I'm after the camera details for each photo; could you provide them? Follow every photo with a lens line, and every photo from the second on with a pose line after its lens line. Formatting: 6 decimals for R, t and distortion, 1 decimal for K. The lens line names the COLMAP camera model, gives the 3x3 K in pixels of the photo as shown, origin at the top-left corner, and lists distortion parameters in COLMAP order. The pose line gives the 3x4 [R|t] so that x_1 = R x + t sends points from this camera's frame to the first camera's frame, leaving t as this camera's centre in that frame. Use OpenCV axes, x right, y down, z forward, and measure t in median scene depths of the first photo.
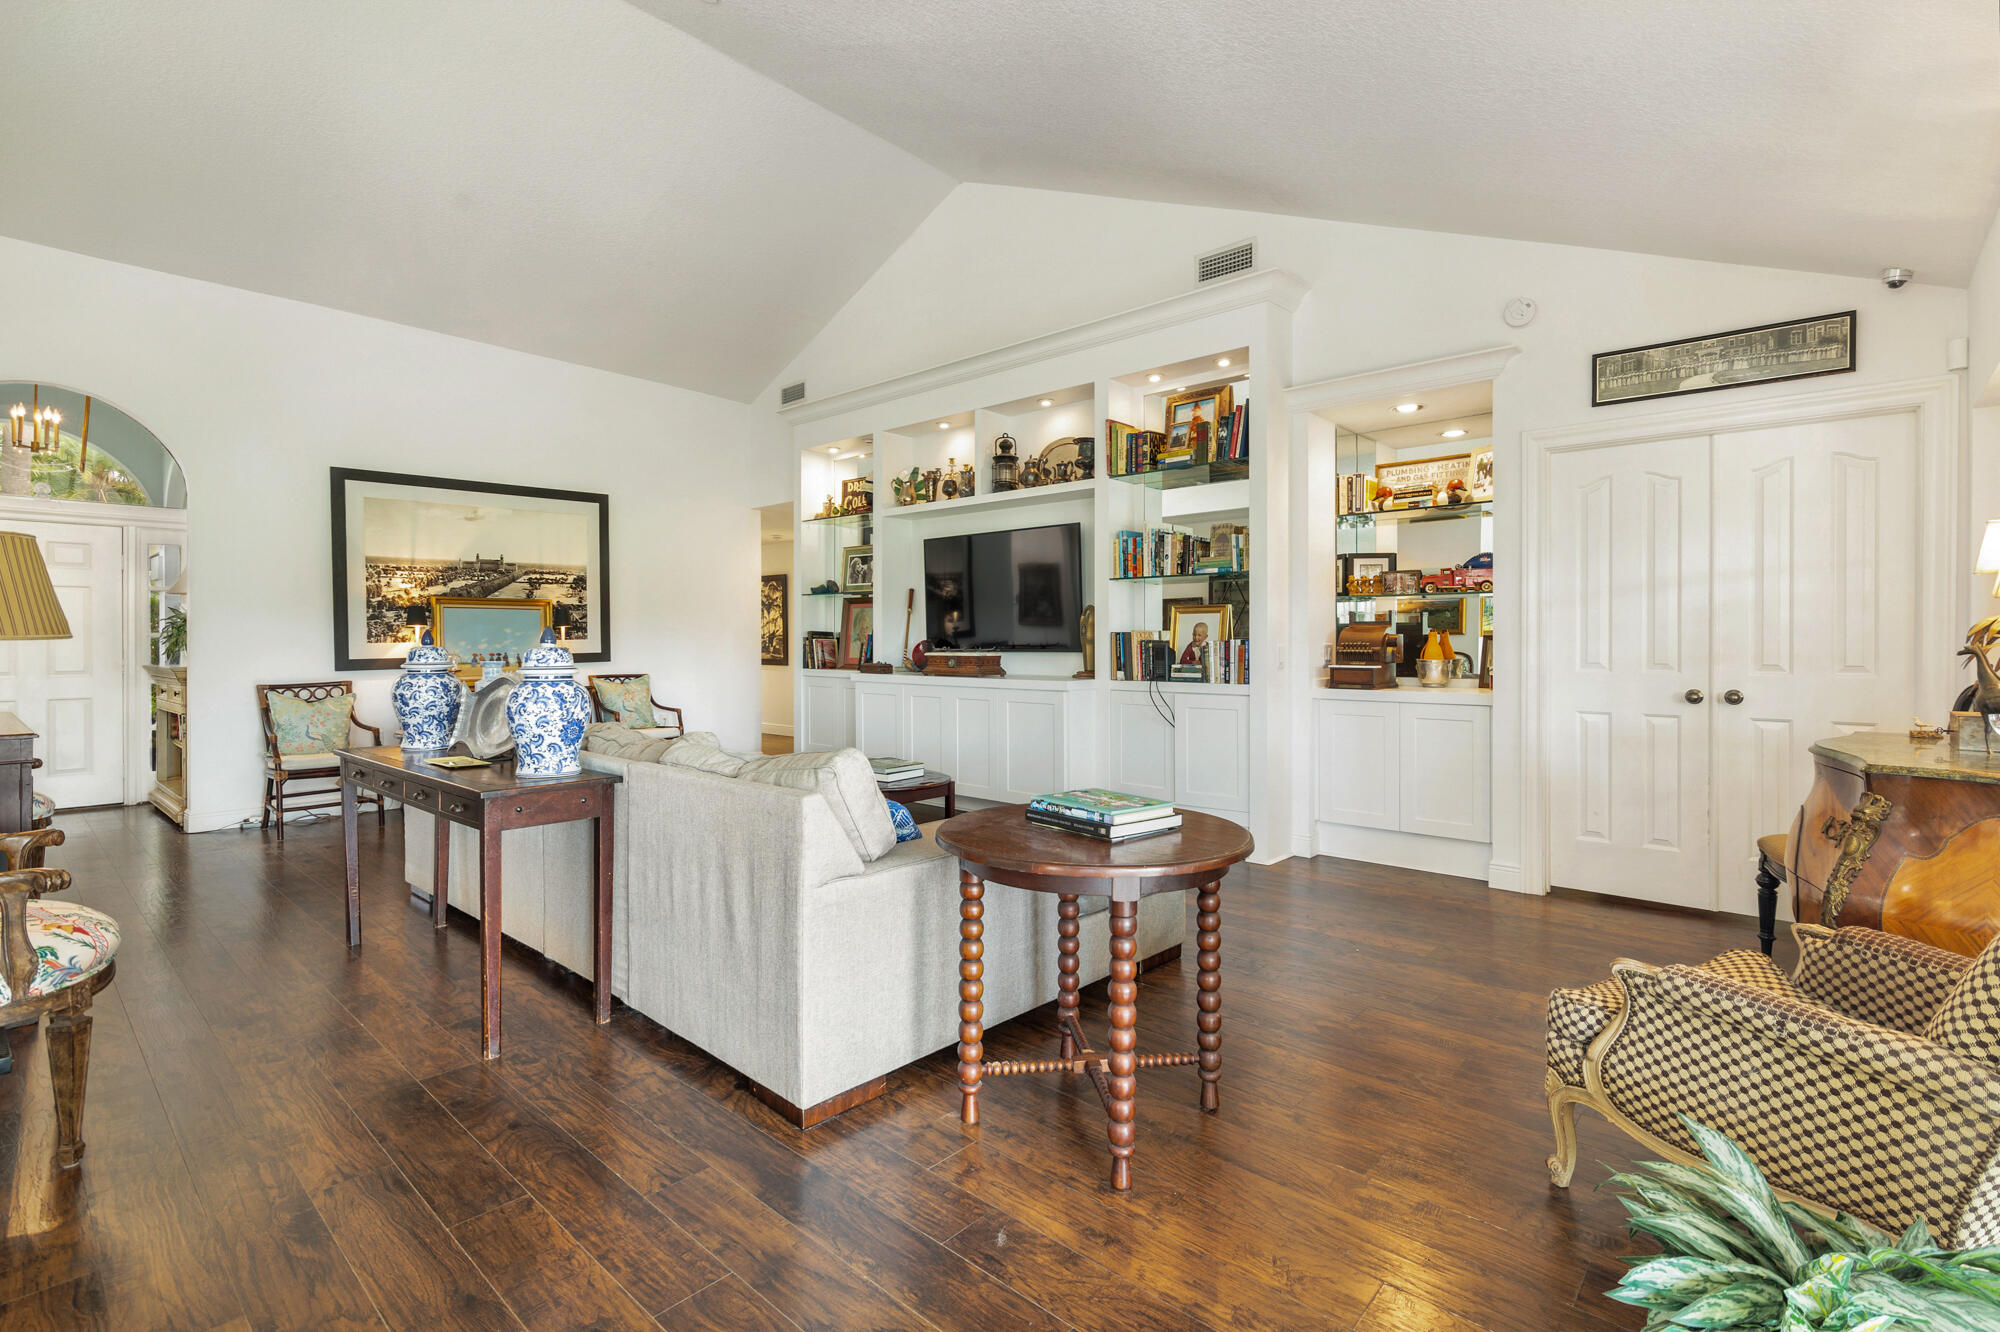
lens RADIAL K [[918.1, 0, 999.1], [0, 918.1, 650.2], [0, 0, 1]] dist [0.002842, -0.001262]
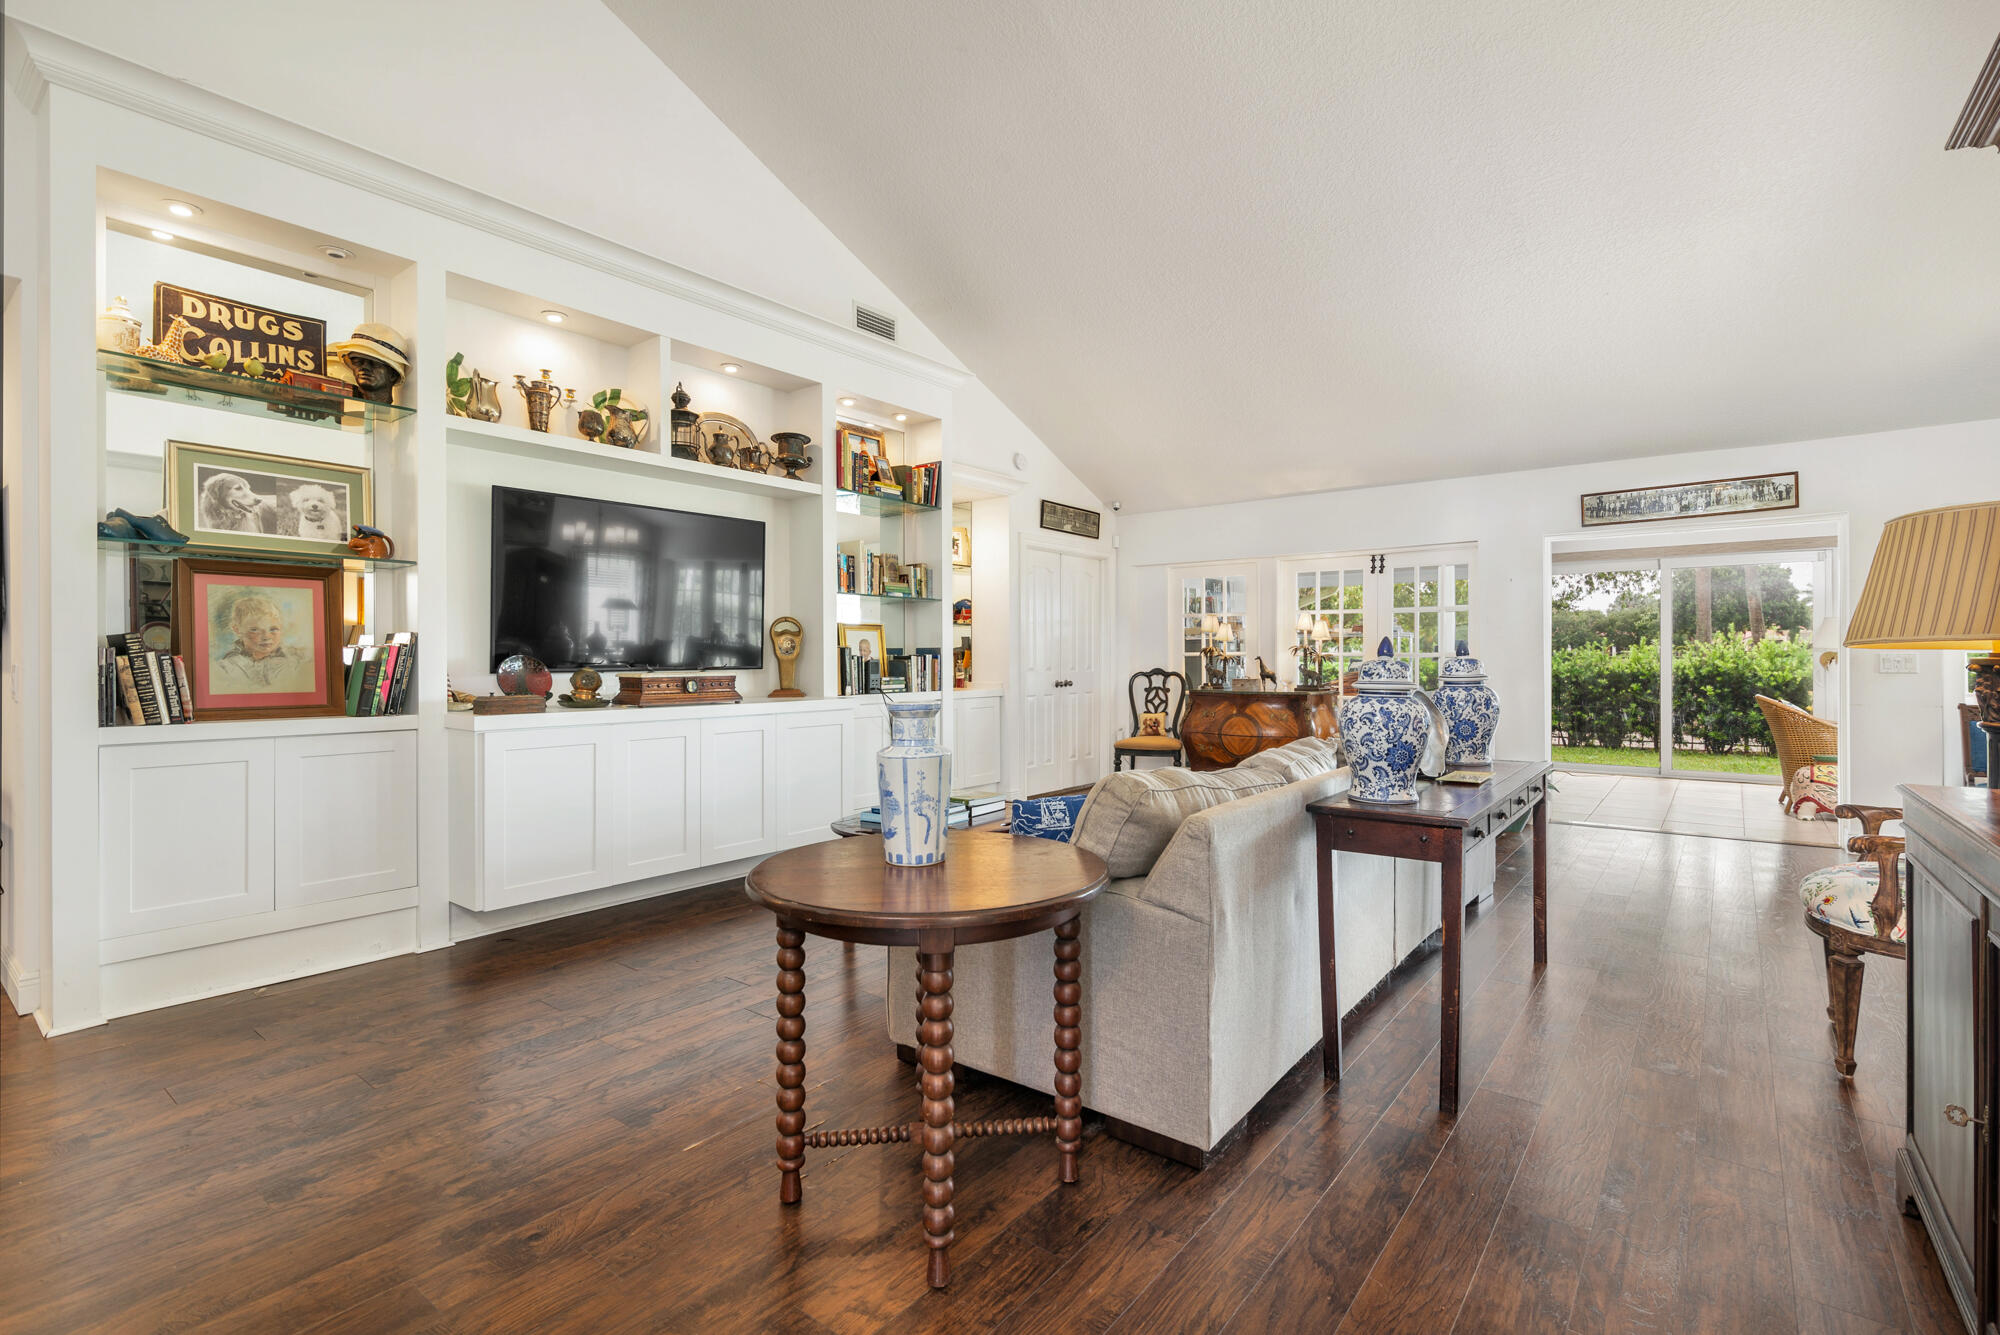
lens RADIAL K [[918.1, 0, 1019.2], [0, 918.1, 657.8], [0, 0, 1]] dist [0.002842, -0.001262]
pose [[-0.081364, -0.001488, 0.996683, -0.894746], [0.012355, 0.999921, 0.002501, -0.008942], [-0.996608, 0.012518, -0.081340, 0.915507]]
